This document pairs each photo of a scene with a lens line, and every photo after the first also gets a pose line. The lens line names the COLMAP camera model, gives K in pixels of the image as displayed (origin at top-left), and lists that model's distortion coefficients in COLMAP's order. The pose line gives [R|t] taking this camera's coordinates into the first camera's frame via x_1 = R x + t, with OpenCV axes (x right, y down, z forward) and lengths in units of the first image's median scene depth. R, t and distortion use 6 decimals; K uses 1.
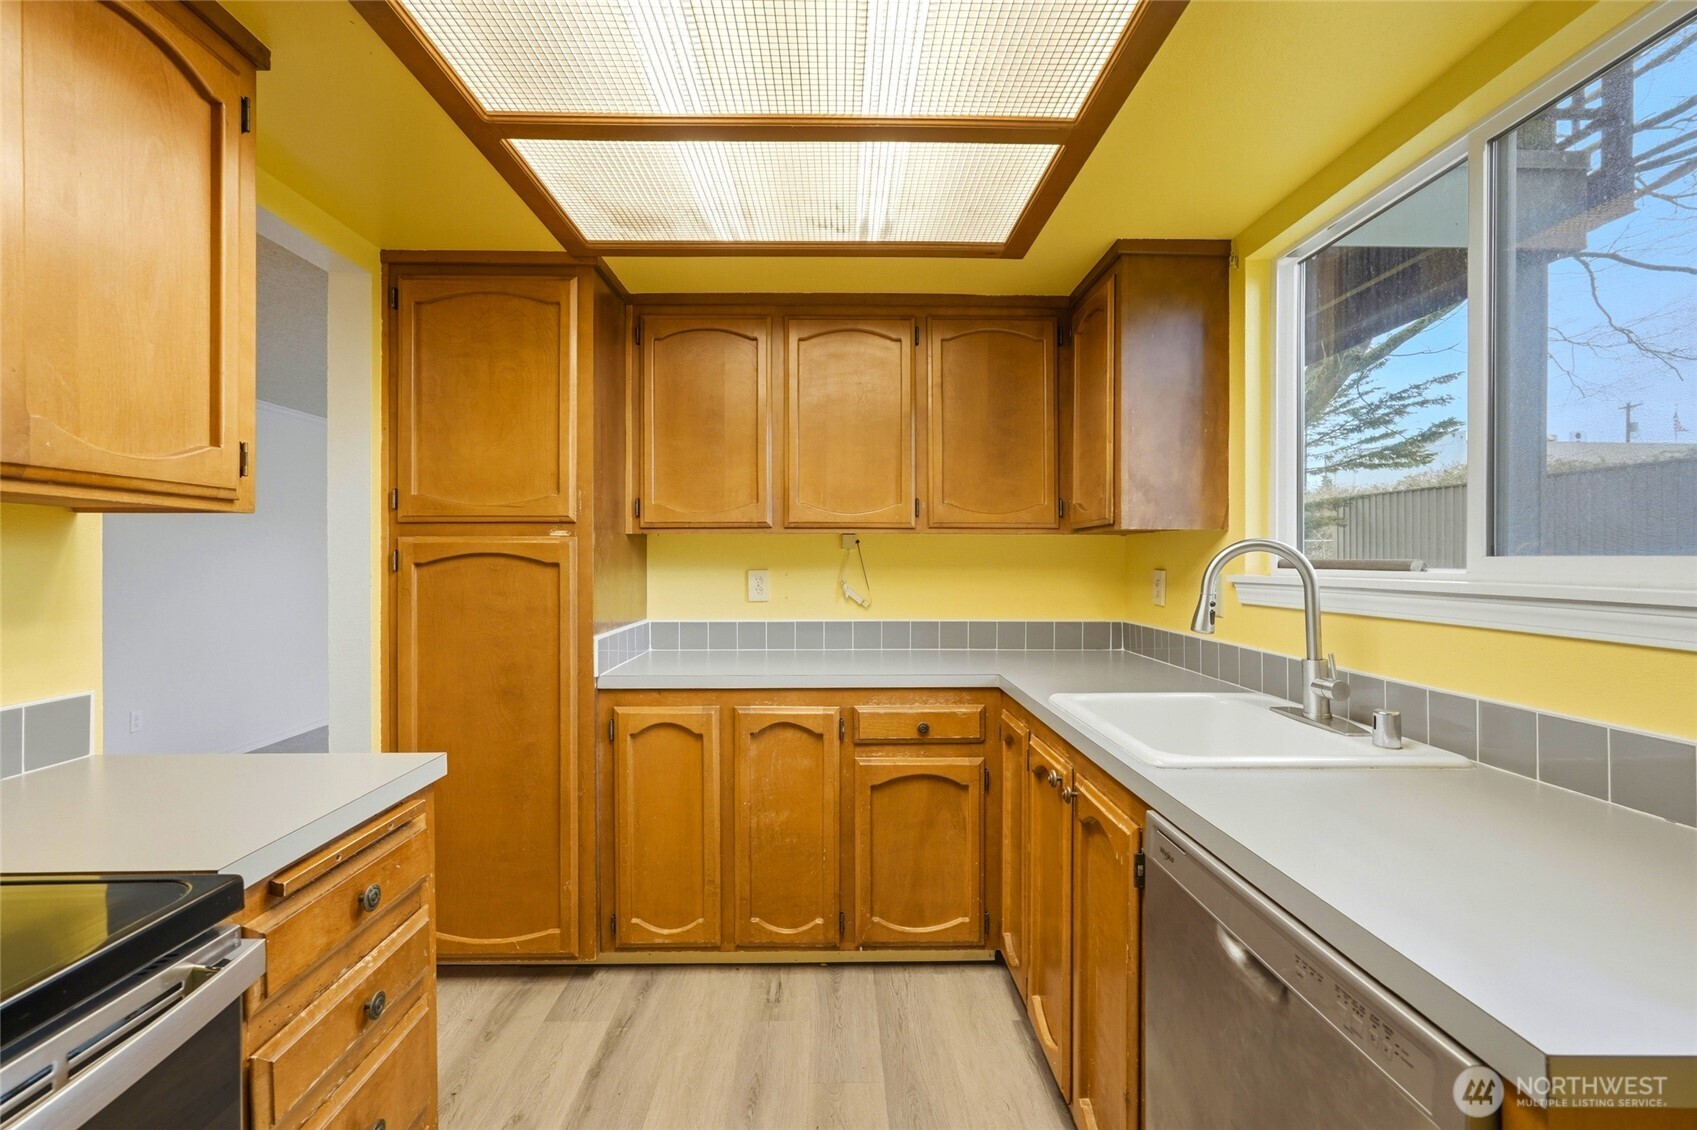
lens RADIAL K [[756.9, 0, 851.2], [0, 756.9, 561.1], [0, 0, 1]] dist [0.000733, -0.000001]
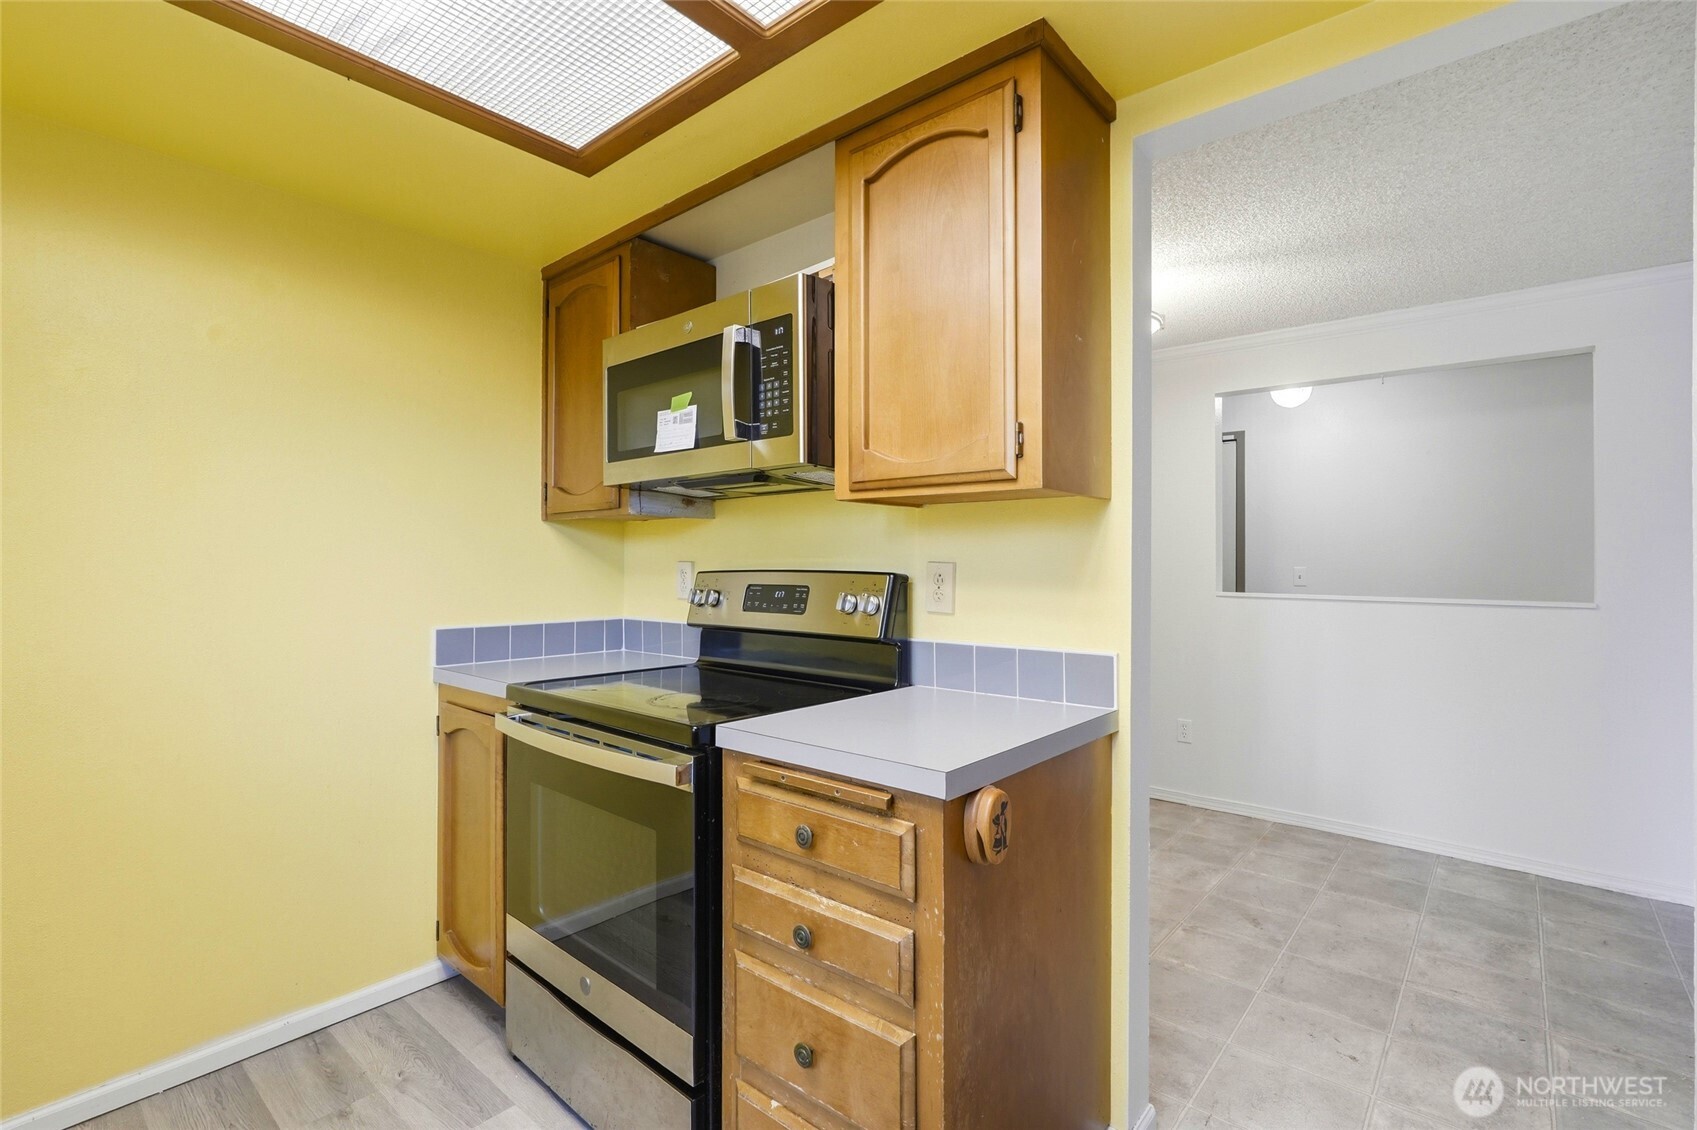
lens RADIAL K [[756.9, 0, 853.5], [0, 756.9, 558.7], [0, 0, 1]] dist [0.000733, -0.000001]
pose [[-0.664608, 0.002689, -0.747188, 0.143033], [0.003367, 0.999994, 0.000605, 0.035908], [0.747185, -0.002114, -0.664613, 1.761351]]
